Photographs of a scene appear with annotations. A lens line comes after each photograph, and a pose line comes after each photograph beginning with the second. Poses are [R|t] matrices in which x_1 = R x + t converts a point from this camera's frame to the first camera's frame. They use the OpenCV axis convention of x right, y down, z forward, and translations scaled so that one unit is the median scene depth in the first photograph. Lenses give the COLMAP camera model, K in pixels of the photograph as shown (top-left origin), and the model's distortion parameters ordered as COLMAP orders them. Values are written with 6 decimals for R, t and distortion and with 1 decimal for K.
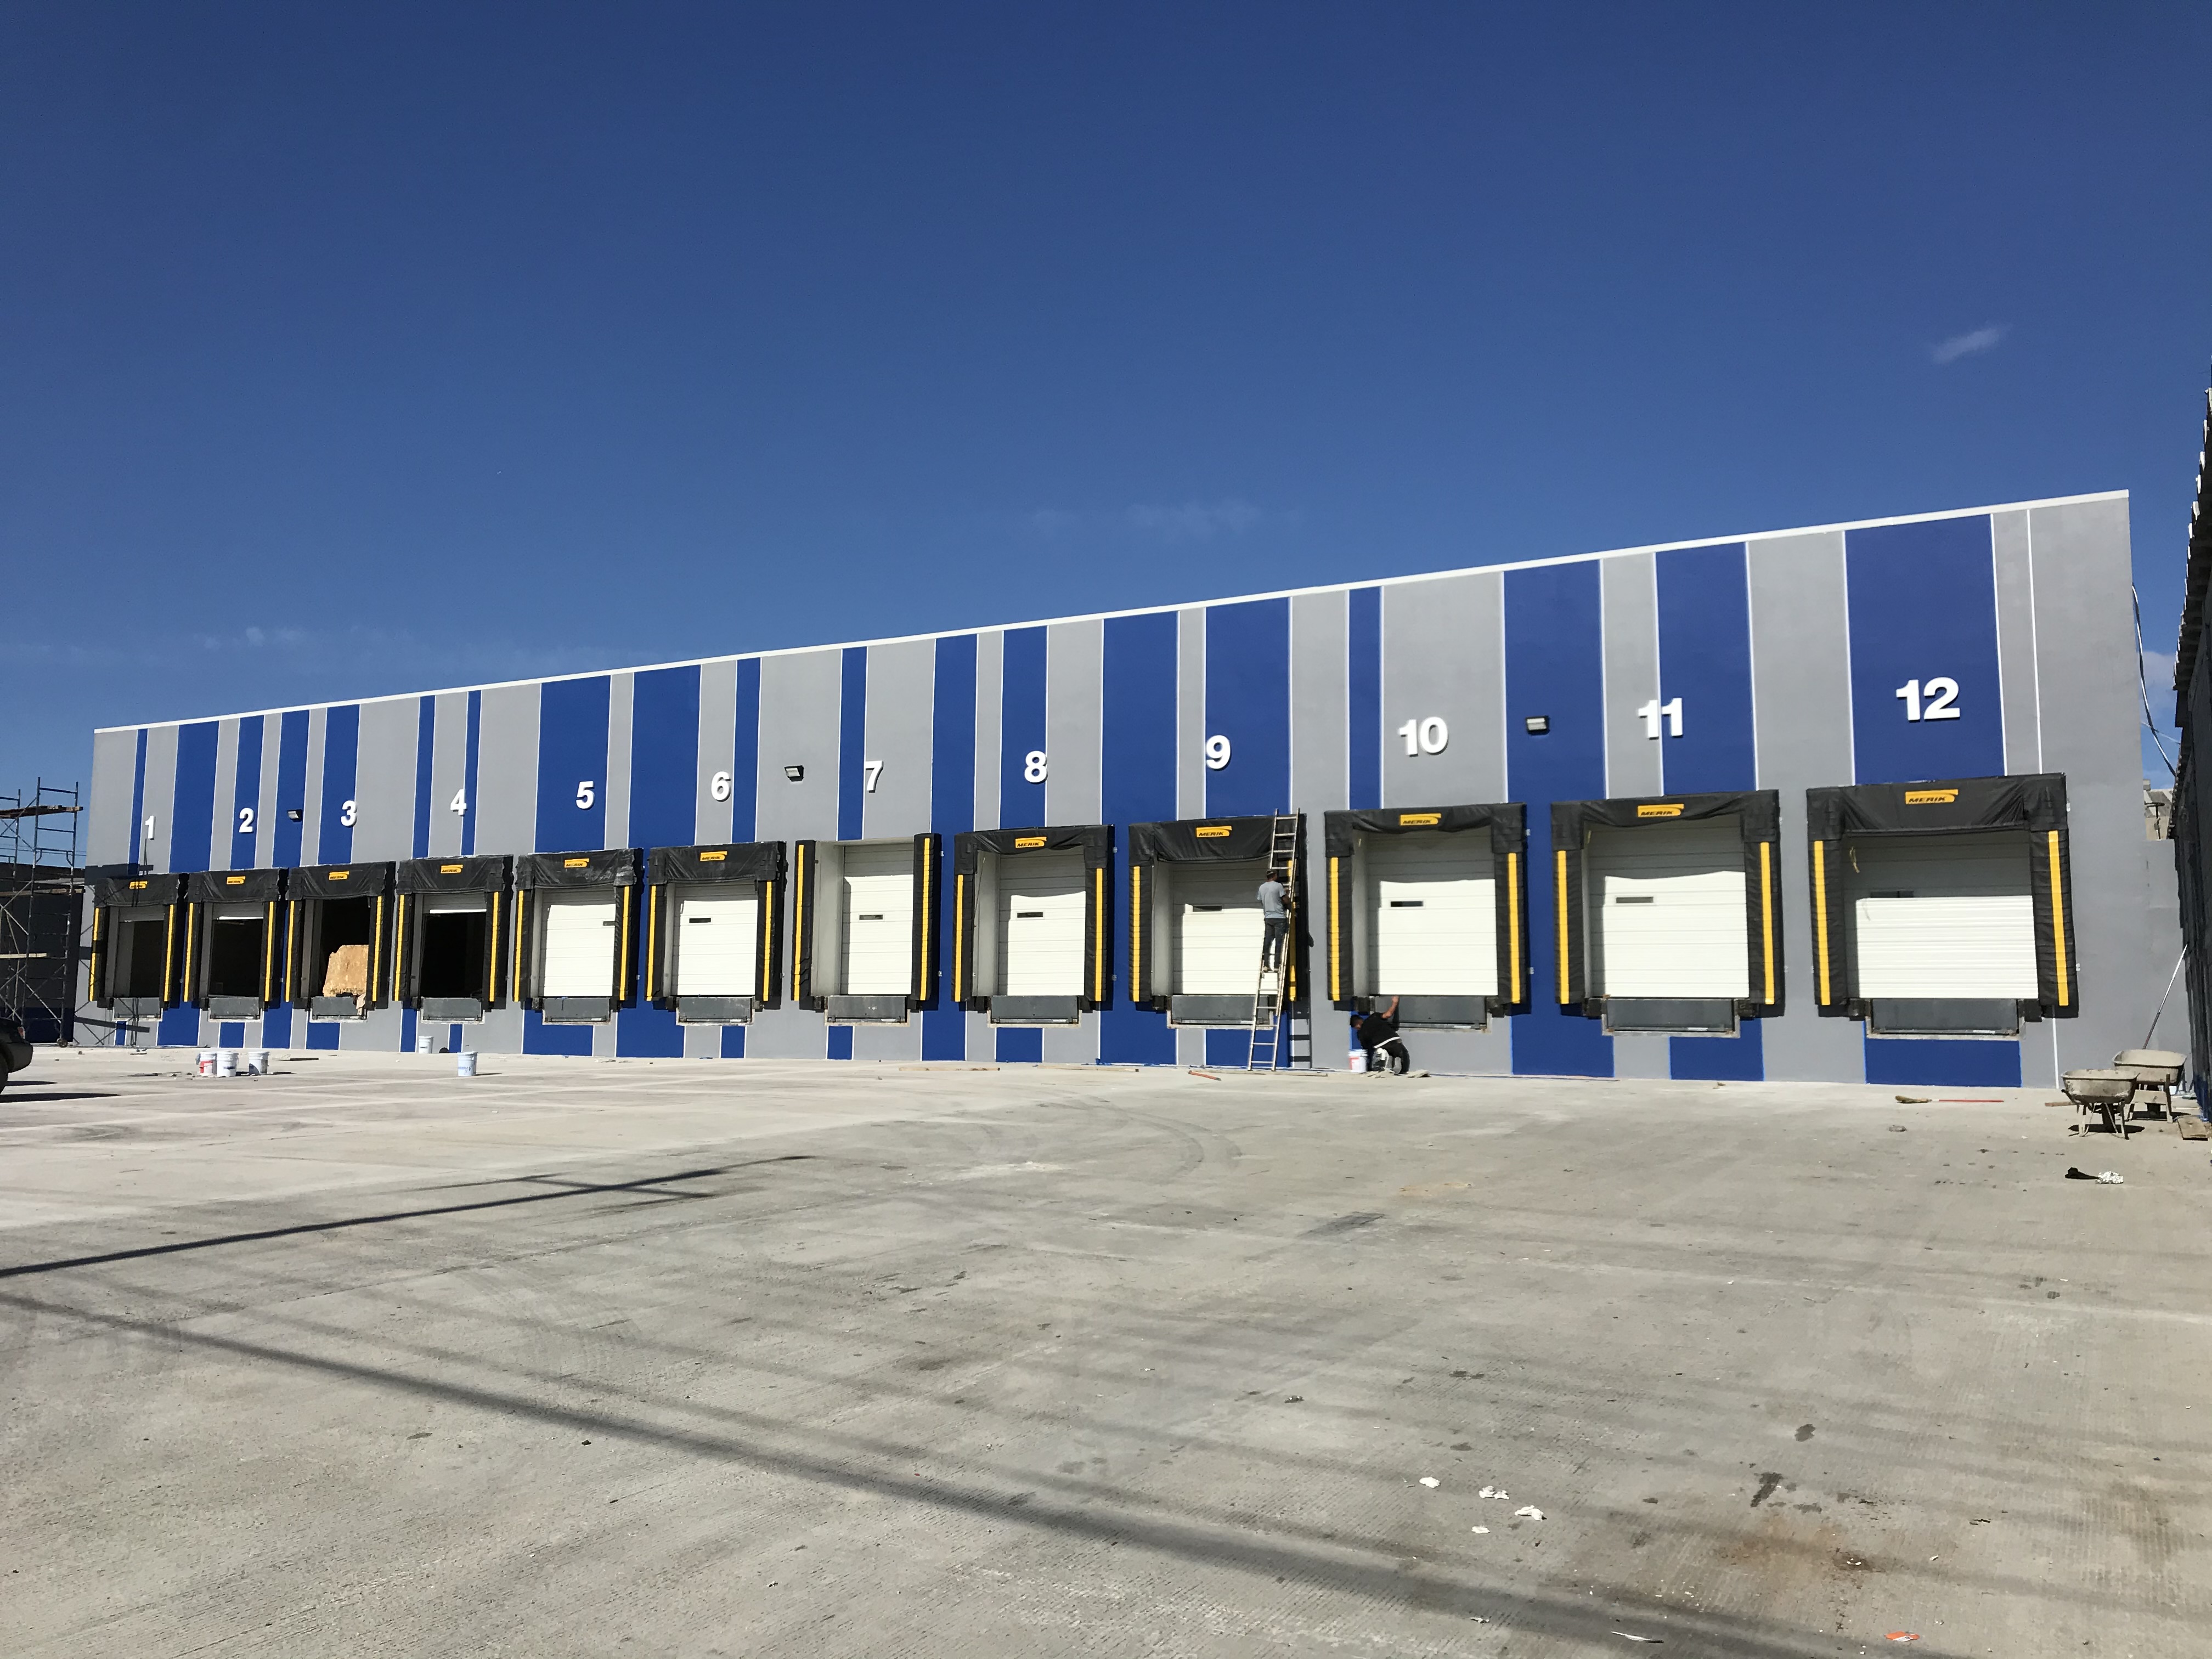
lens RADIAL K [[1453.8, 0, 1108.4], [0, 1453.8, 815.0], [0, 0, 1]] dist [0.066187, -0.001413]
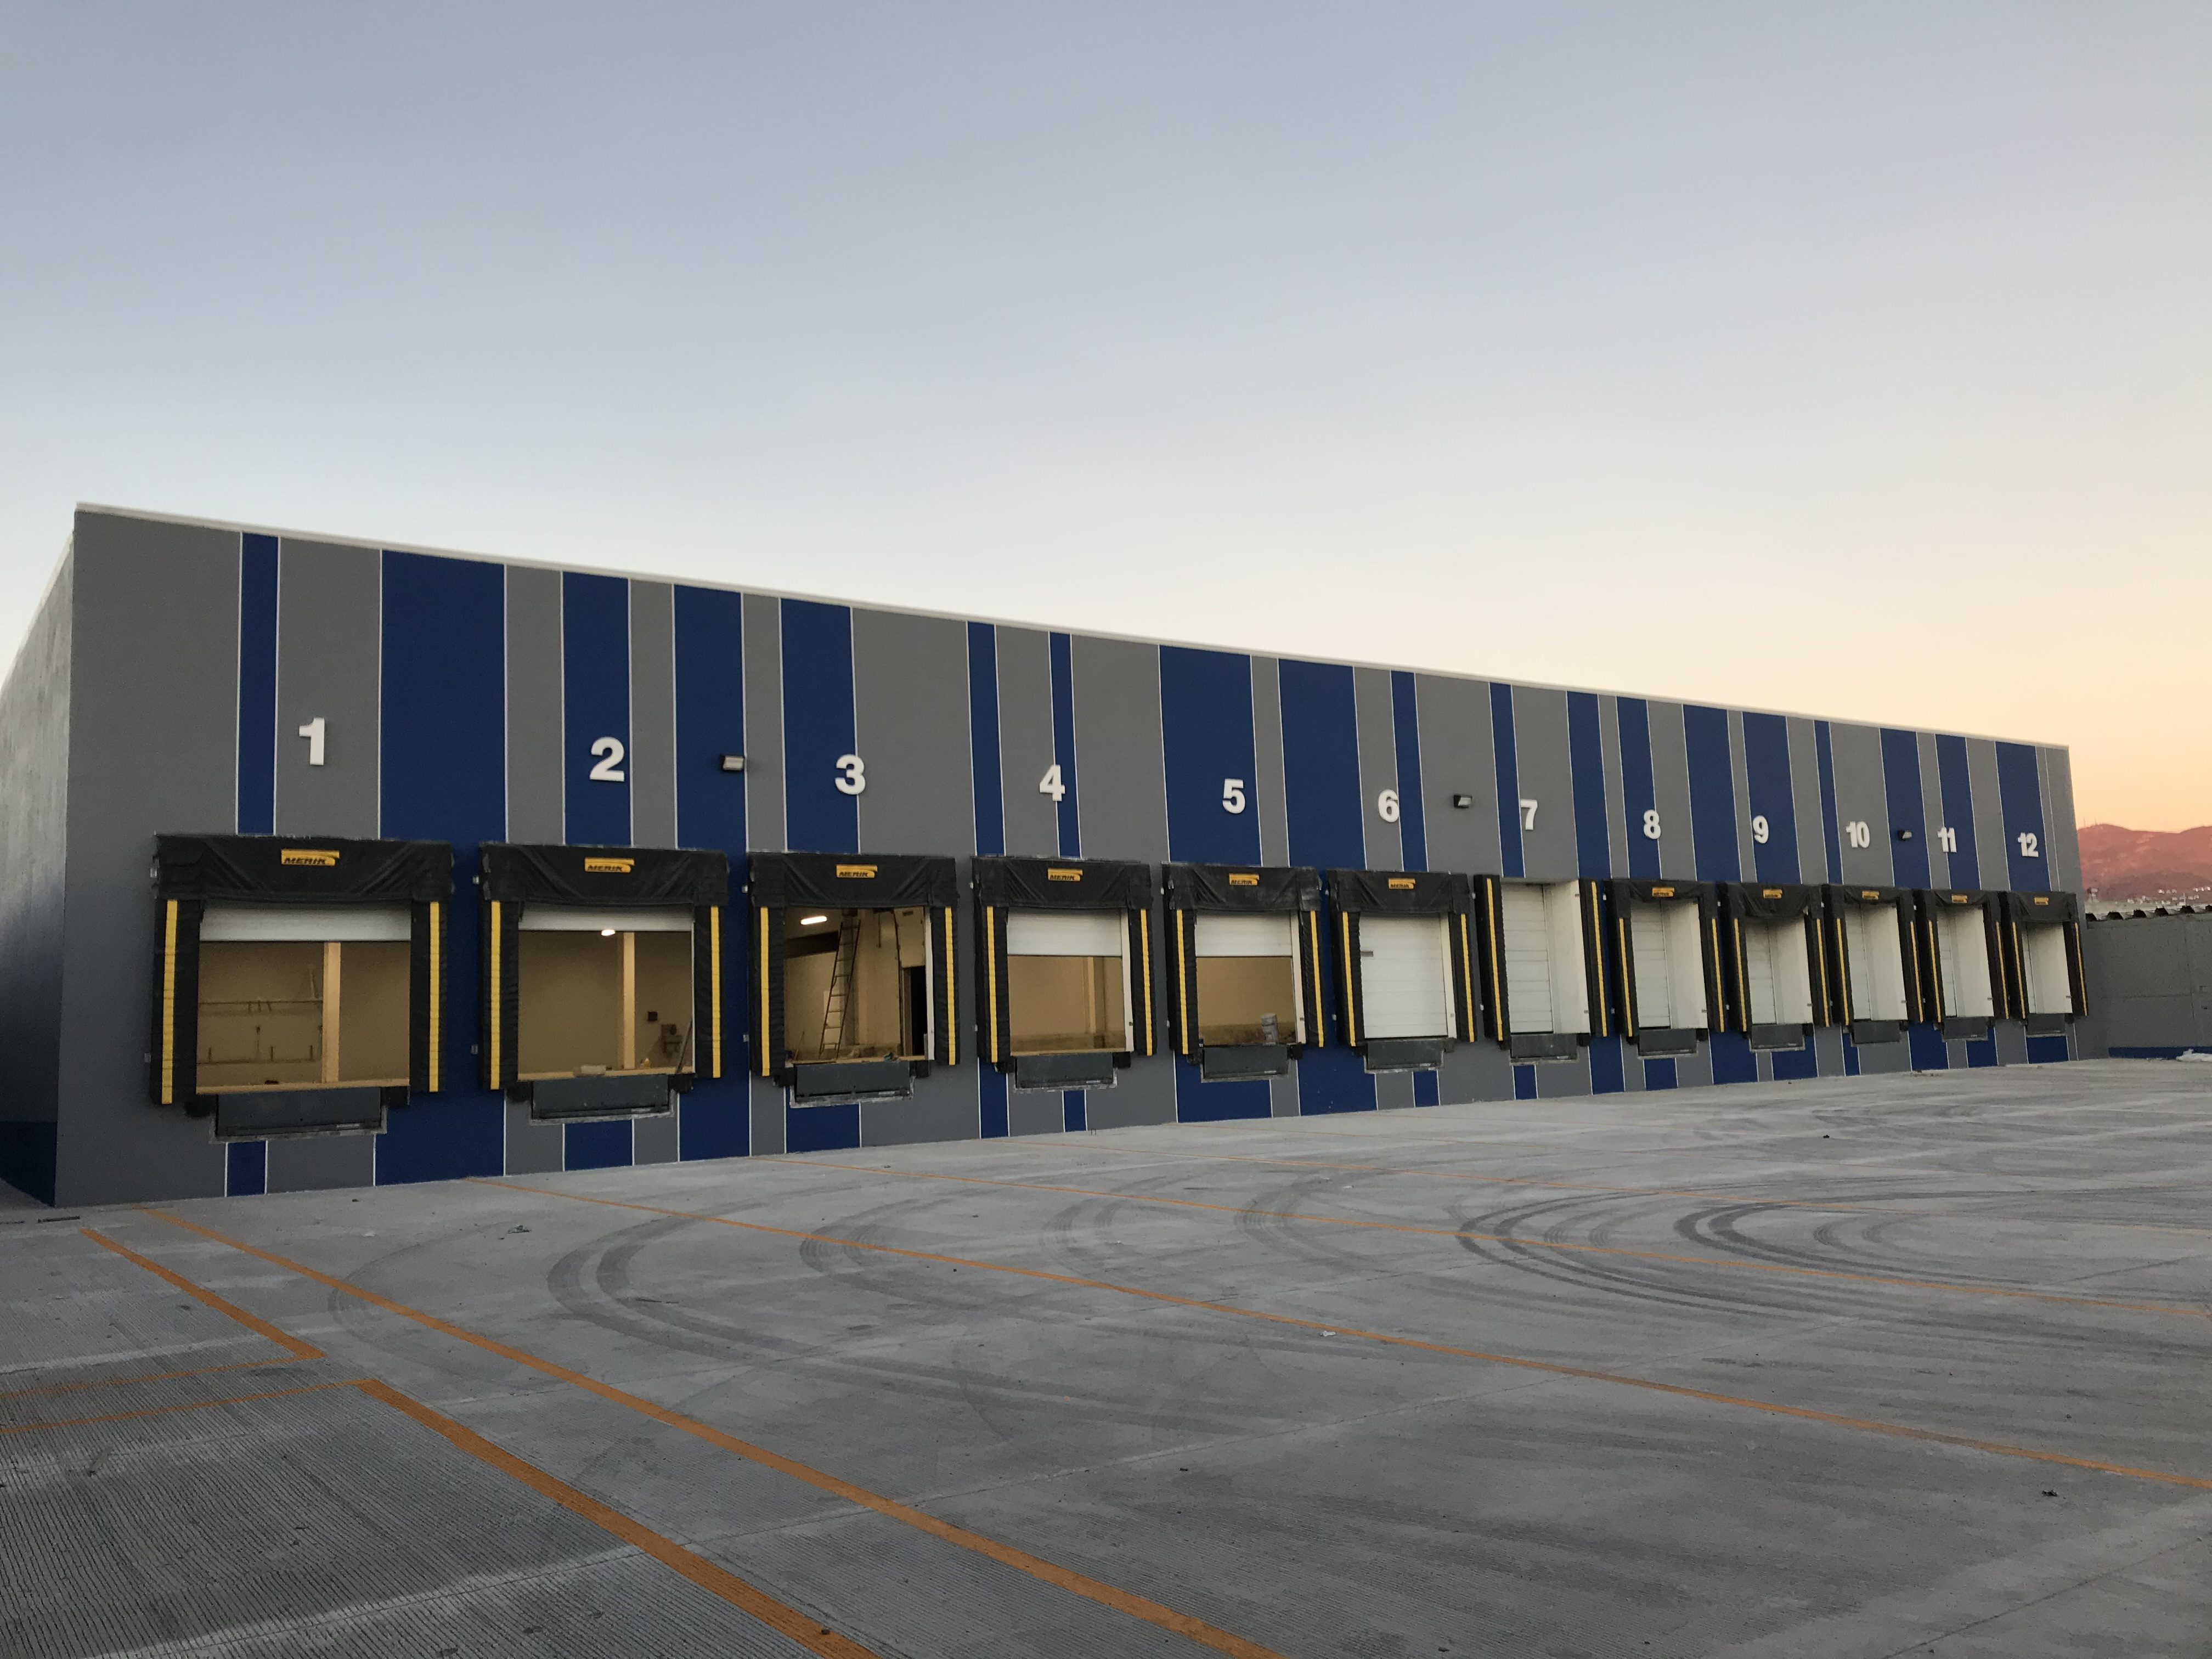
lens RADIAL K [[1840.8, 0, 1103.2], [0, 1840.8, 811.8], [0, 0, 1]] dist [0.027298, -0.001193]
pose [[0.504947, 0.091666, 0.858269, -1.330419], [-0.063705, 0.995591, -0.068853, 0.073174], [-0.860796, -0.019909, 0.508560, 0.574515]]
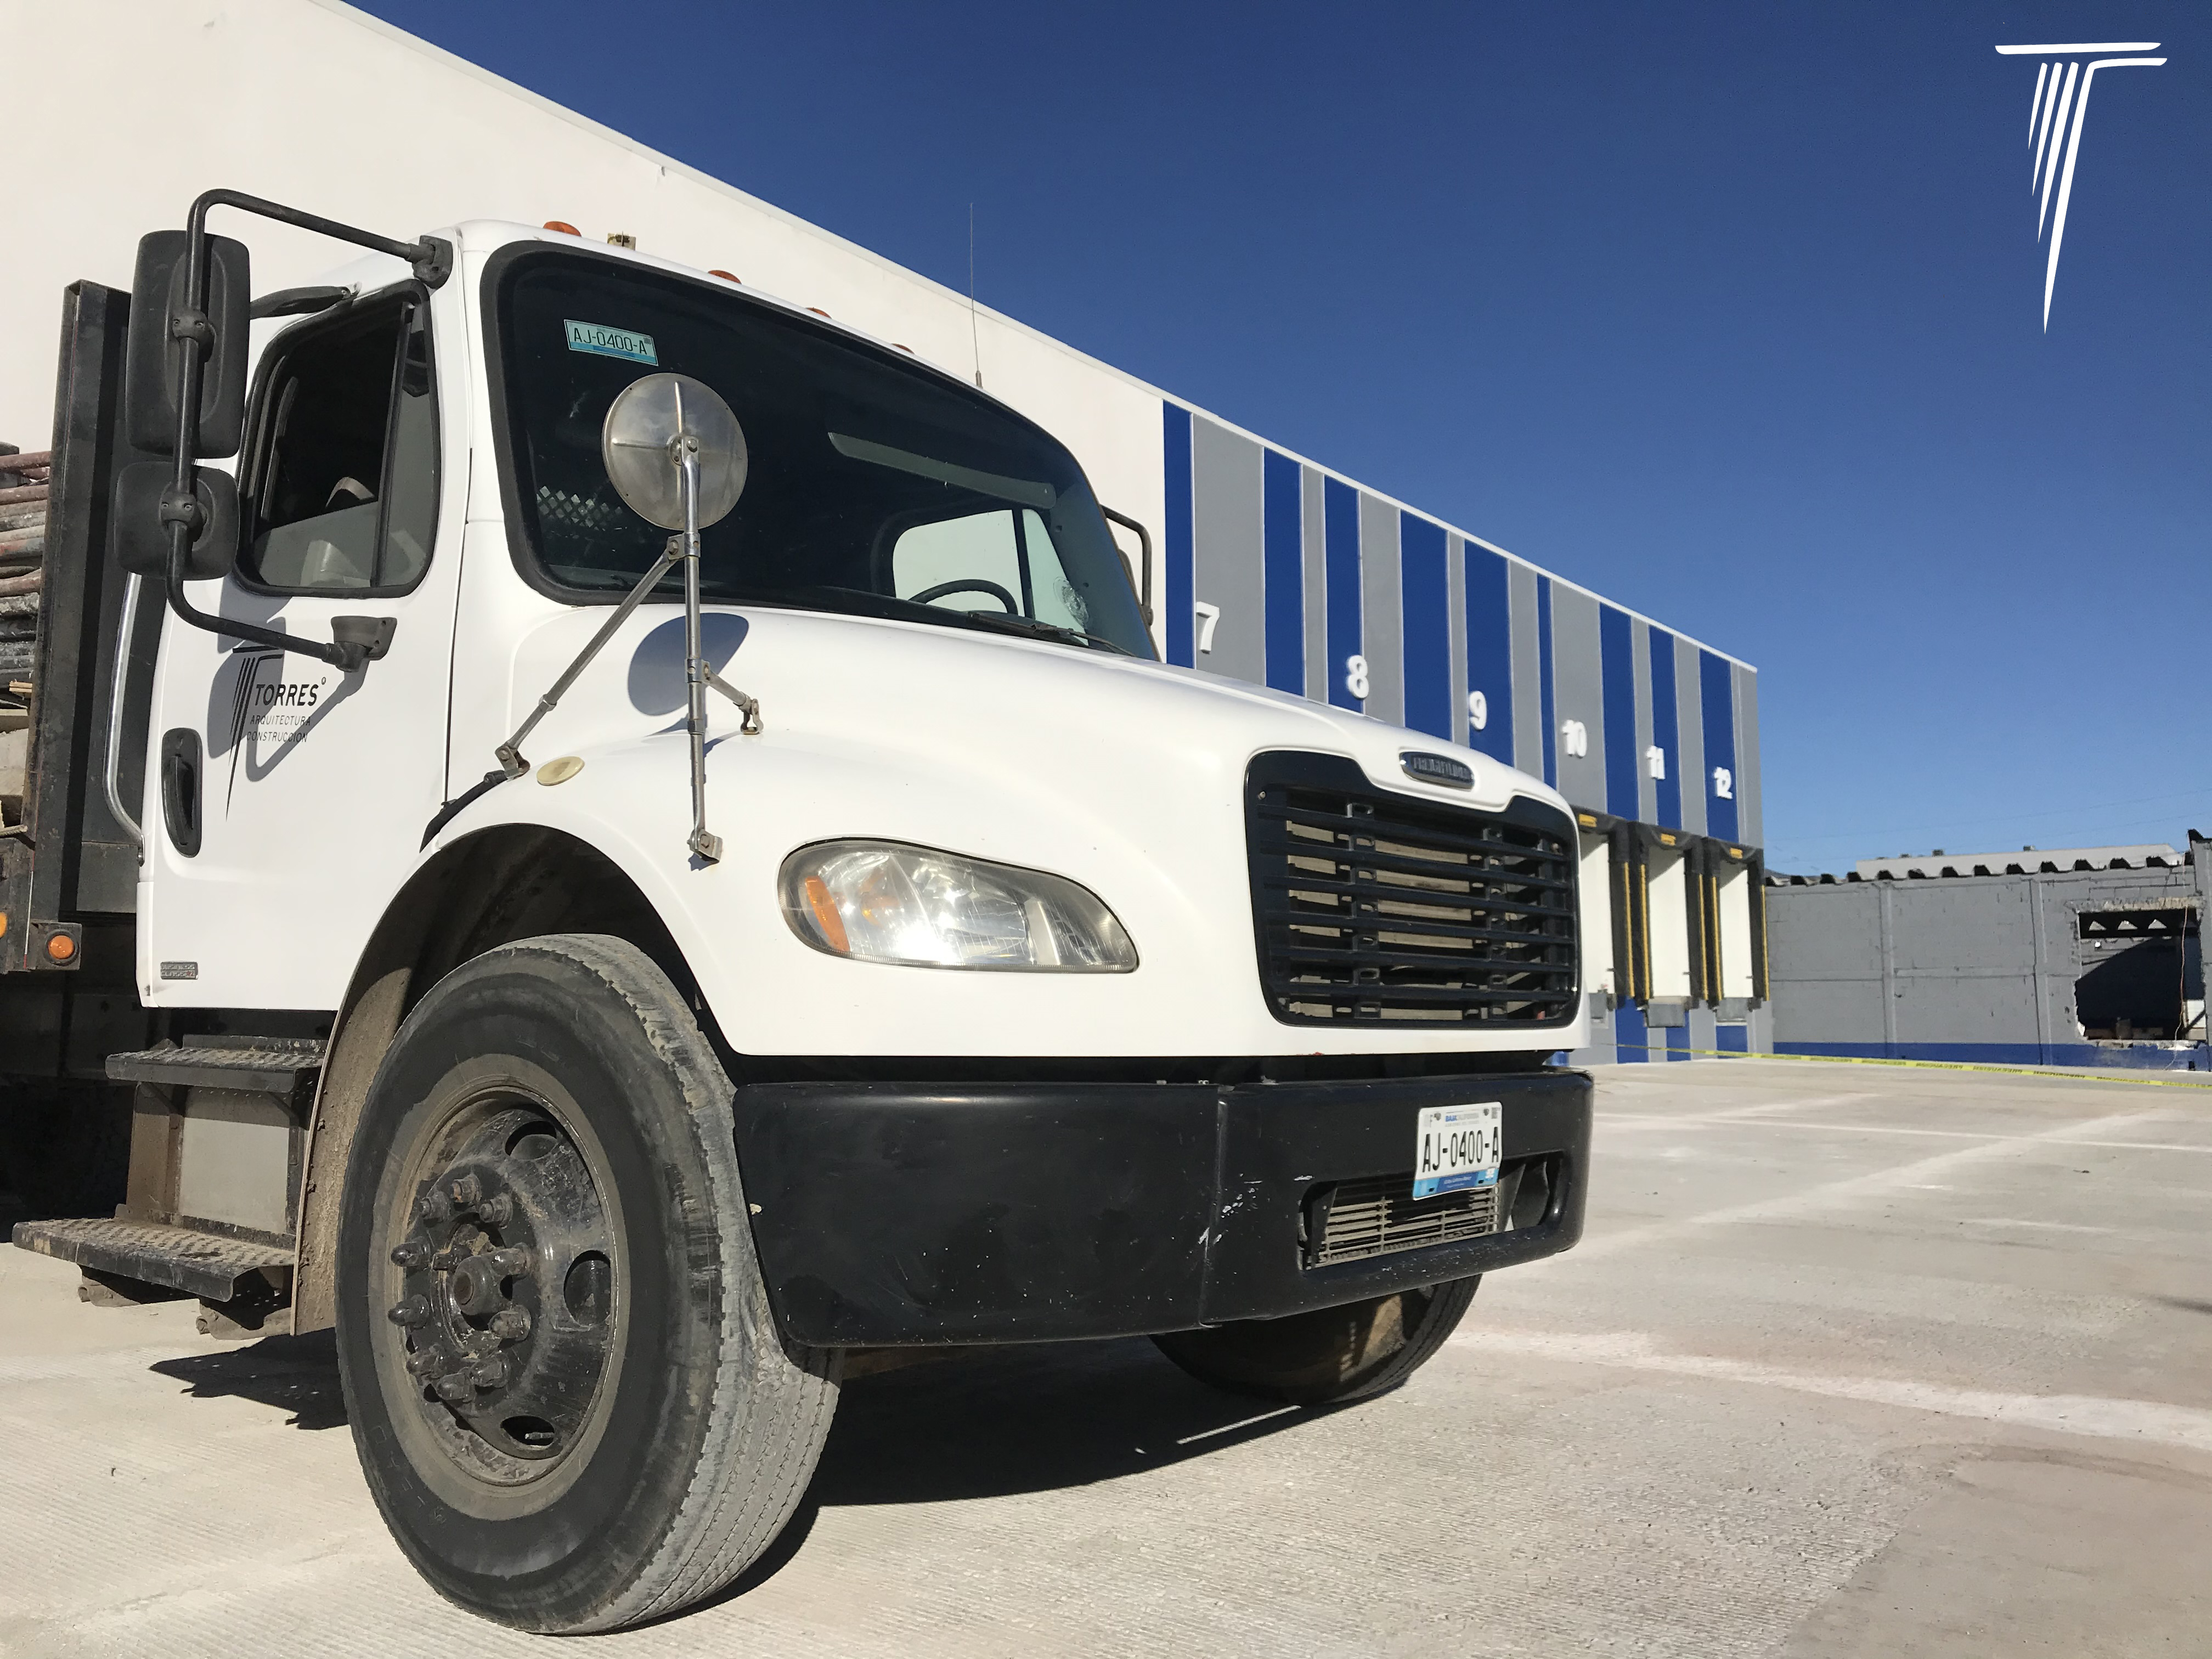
lens RADIAL K [[1840.8, 0, 1108.1], [0, 1840.8, 833.5], [0, 0, 1]] dist [0.027298, -0.001193]
pose [[0.214972, 0.097938, 0.971697, -0.877939], [-0.124341, 0.989607, -0.072234, 0.115927], [-0.968672, -0.105294, 0.224915, 0.810466]]
